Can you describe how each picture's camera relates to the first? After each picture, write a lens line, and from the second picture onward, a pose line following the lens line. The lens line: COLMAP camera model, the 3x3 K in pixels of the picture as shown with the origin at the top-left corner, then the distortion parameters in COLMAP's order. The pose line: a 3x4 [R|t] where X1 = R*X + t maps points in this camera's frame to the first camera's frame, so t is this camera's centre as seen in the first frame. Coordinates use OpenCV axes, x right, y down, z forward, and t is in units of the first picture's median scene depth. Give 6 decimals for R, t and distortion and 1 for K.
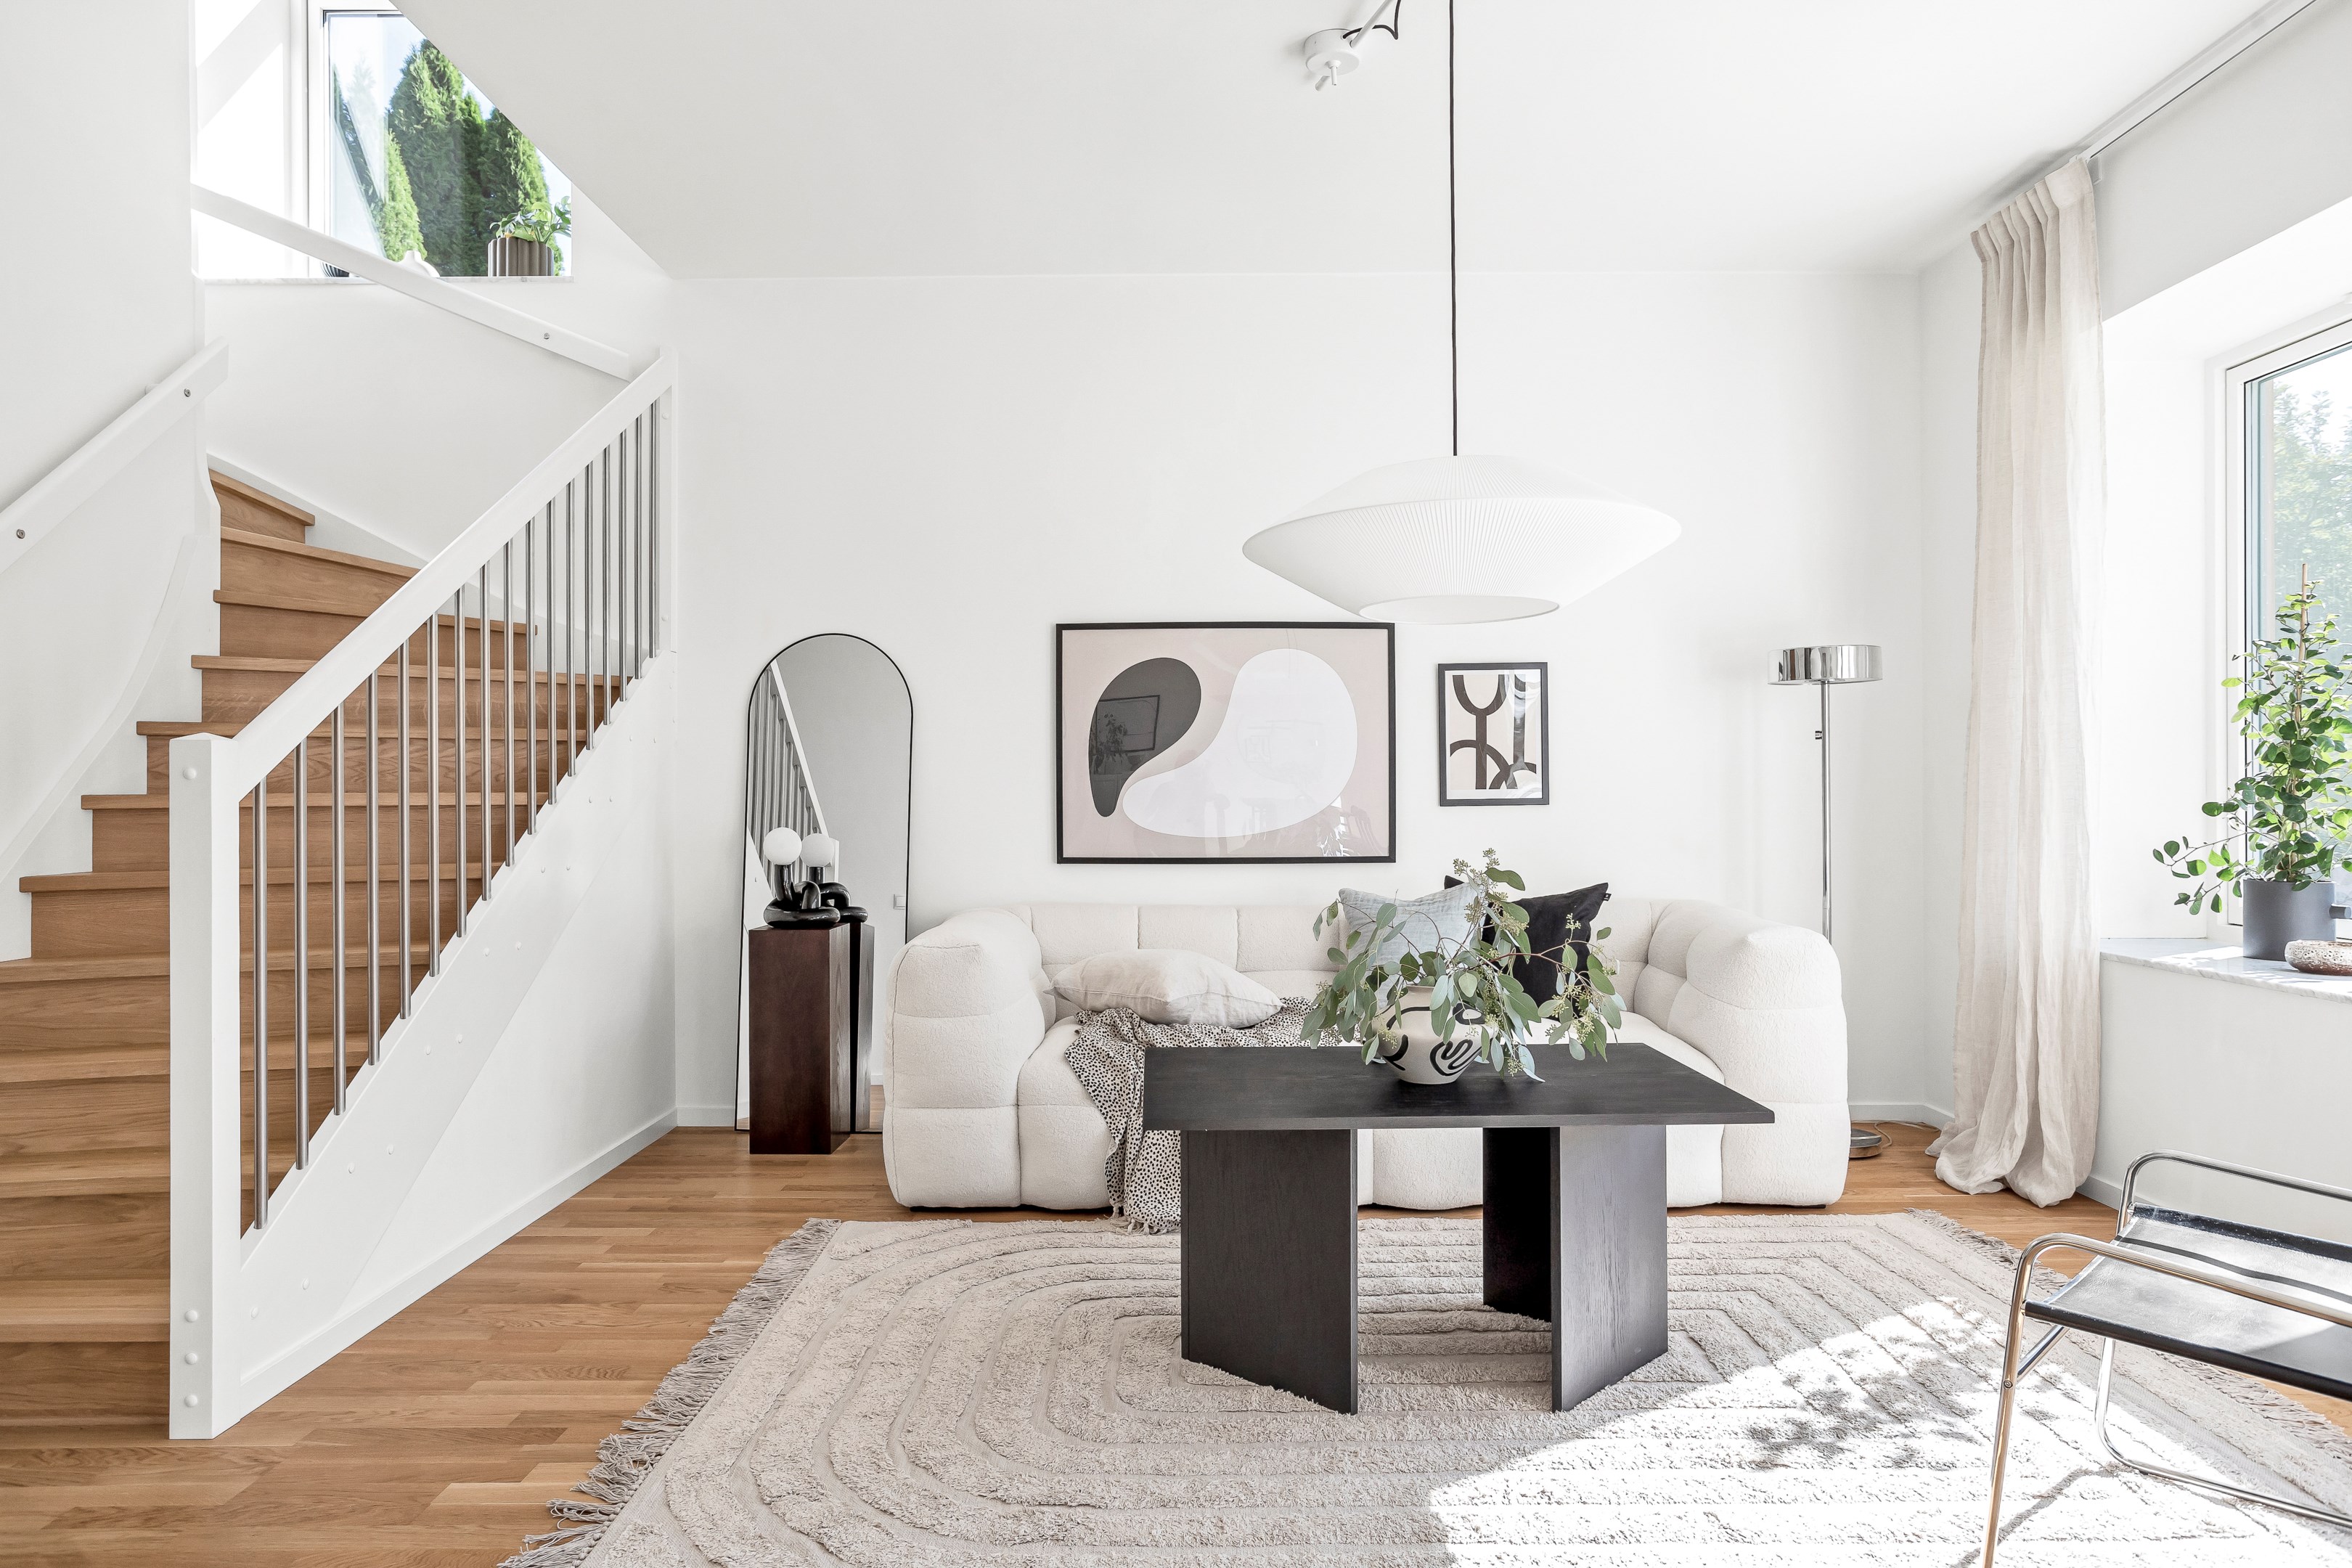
lens RADIAL K [[1519.2, 0, 1166.8], [0, 1519.2, 797.7], [0, 0, 1]] dist [-0.033772, 0.011294]
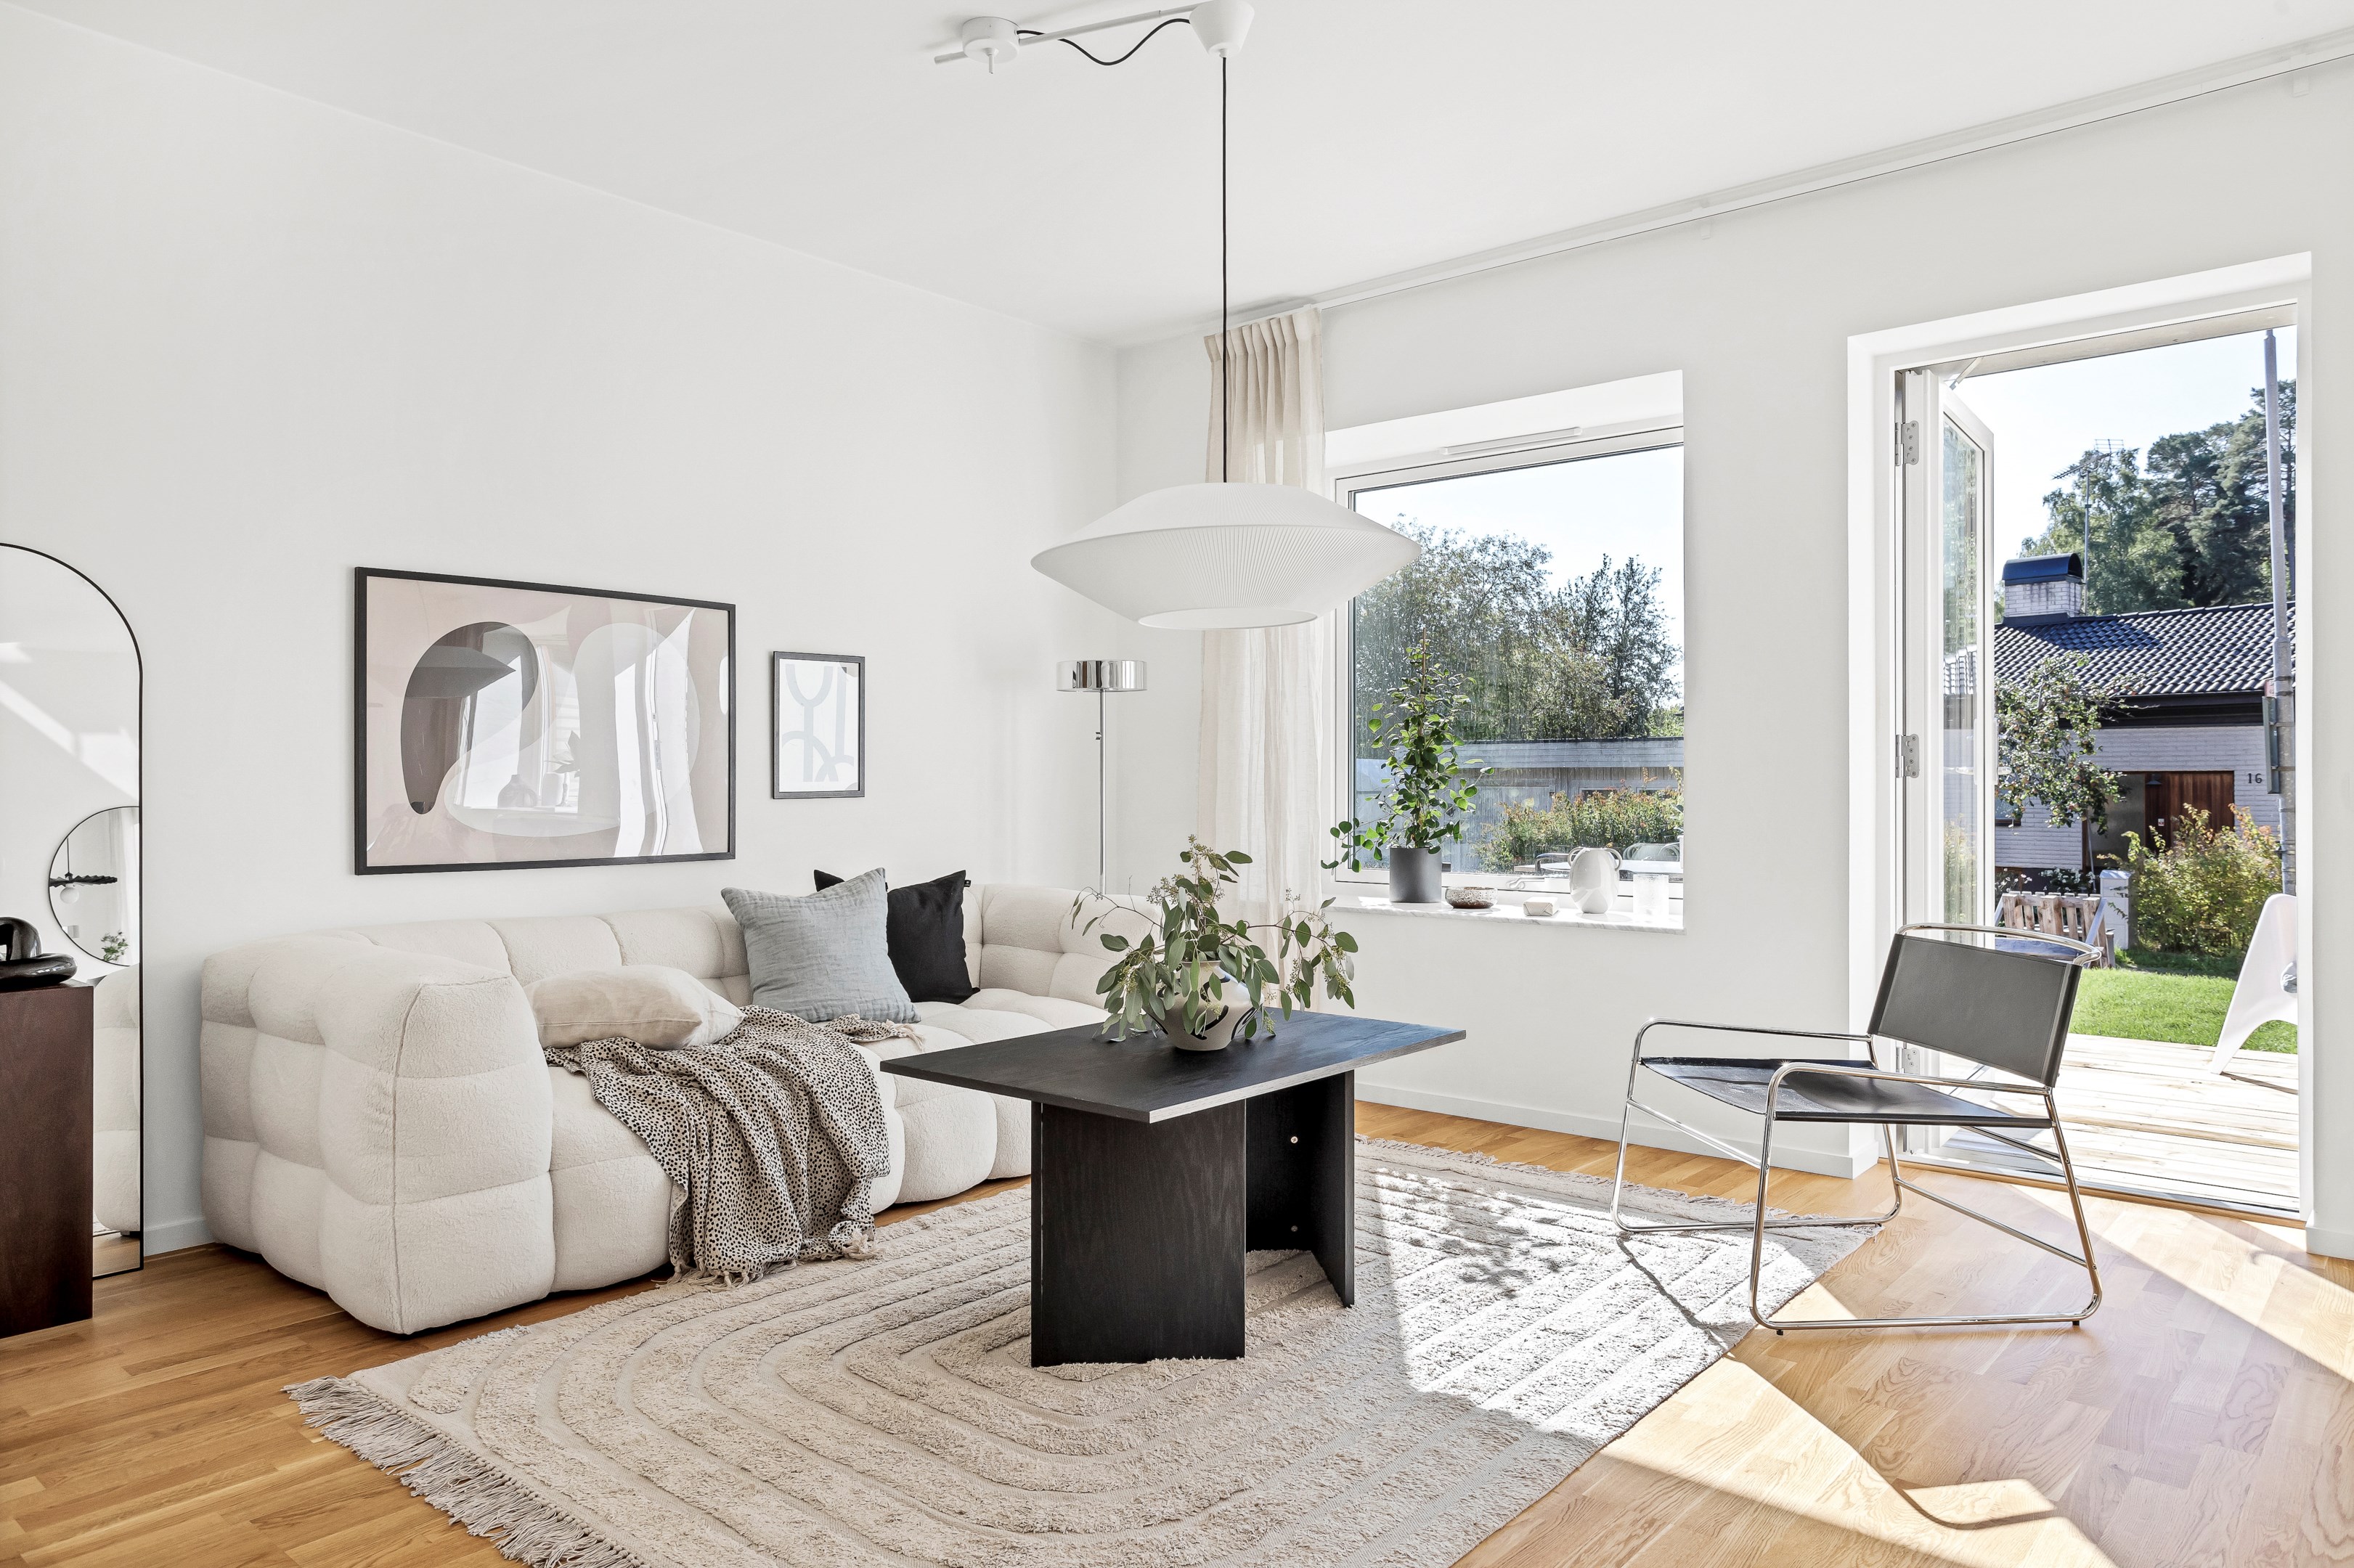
lens RADIAL K [[1539.0, 0, 1178.6], [0, 1539.0, 787.9], [0, 0, 1]] dist [-0.026262, 0.023486]
pose [[0.642162, 0.001166, 0.766568, -0.477833], [0.001555, 0.999995, -0.002823, 0.002008], [-0.766567, 0.003005, 0.642157, 0.207989]]
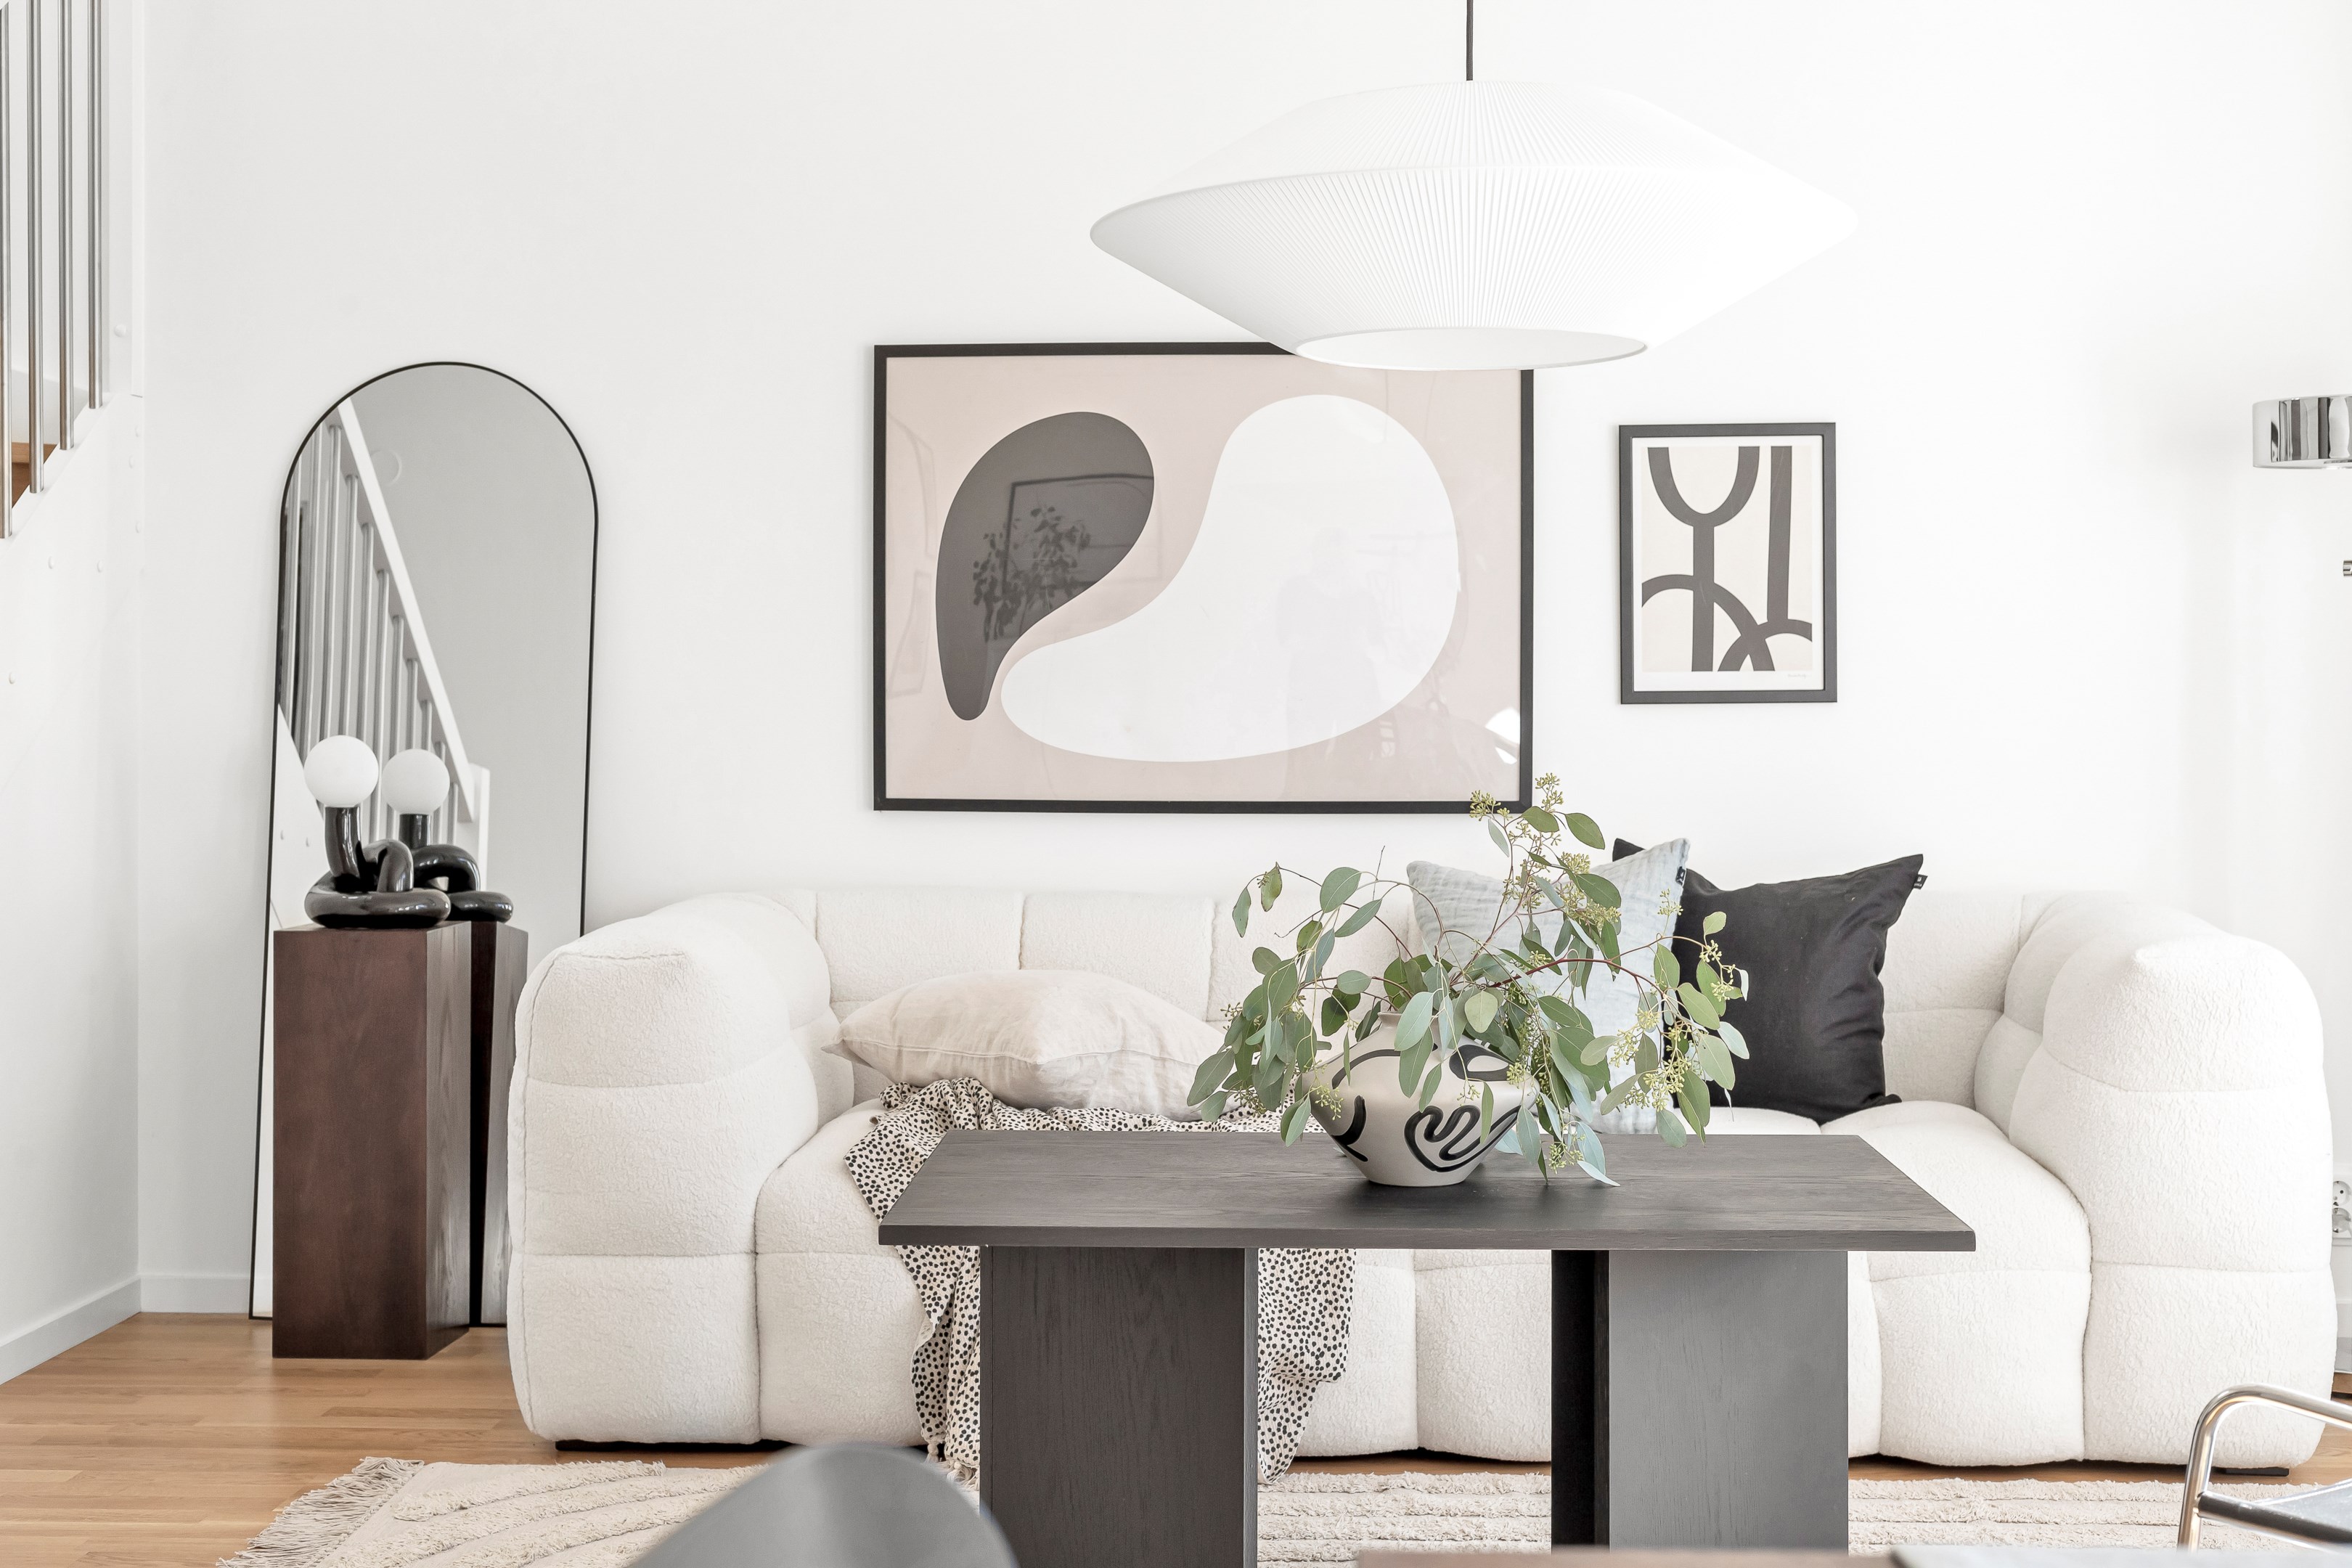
lens RADIAL K [[3475.3, 0, 1169.6], [0, 3475.3, 726.0], [0, 0, 1]] dist [0.008954, 0.000000]
pose [[0.999010, 0.007484, -0.043863, 0.094533], [-0.007059, 0.999927, 0.009850, 0.003080], [0.043934, -0.009530, 0.998989, -0.206241]]
